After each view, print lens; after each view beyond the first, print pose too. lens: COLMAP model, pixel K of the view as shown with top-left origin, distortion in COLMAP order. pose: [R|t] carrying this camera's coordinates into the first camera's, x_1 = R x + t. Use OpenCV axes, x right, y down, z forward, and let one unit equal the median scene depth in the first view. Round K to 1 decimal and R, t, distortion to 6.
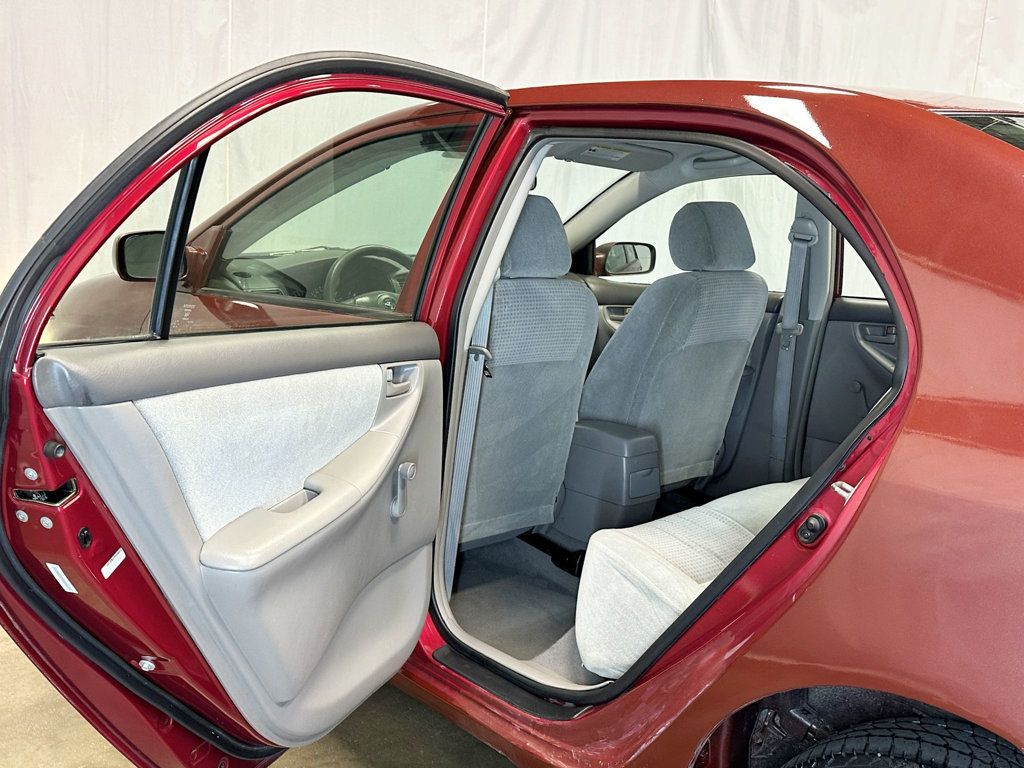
lens RADIAL K [[1026.4, 0, 517.0], [0, 1026.4, 389.1], [0, 0, 1]] dist [0.159160, -0.135842]
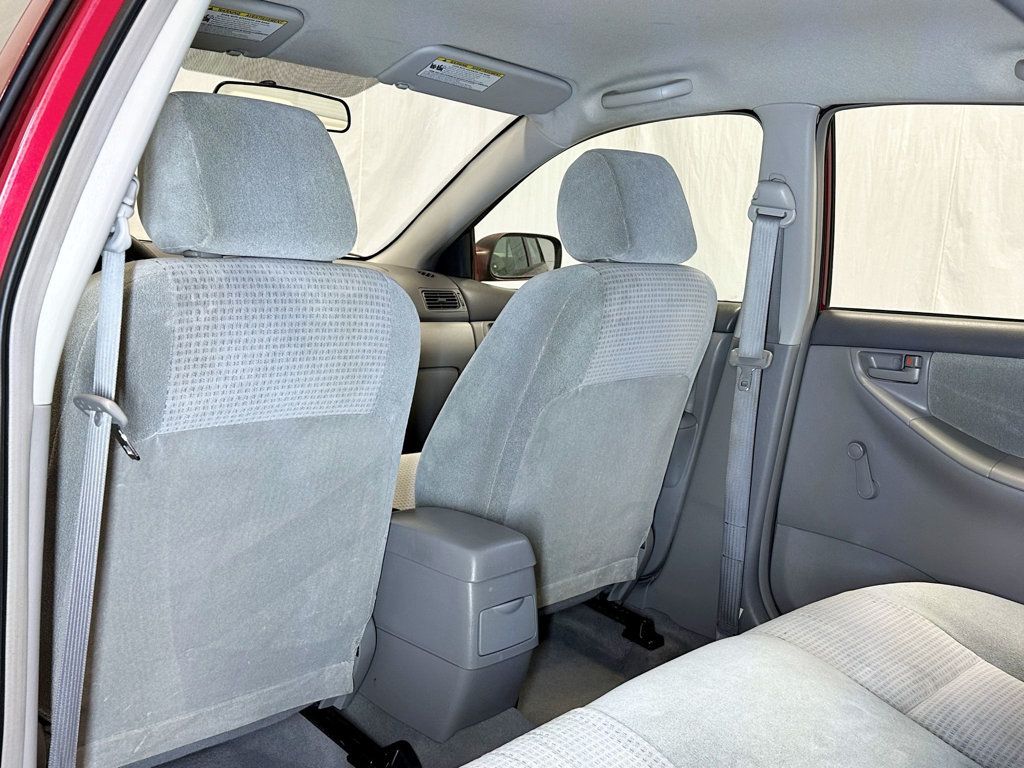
lens RADIAL K [[991.0, 0, 515.6], [0, 991.0, 382.3], [0, 0, 1]] dist [0.174848, -0.421228]
pose [[0.999228, 0.003590, 0.039127, 0.097464], [-0.002457, 0.999578, -0.028955, -0.025721], [-0.039214, 0.028836, 0.998815, 0.405374]]
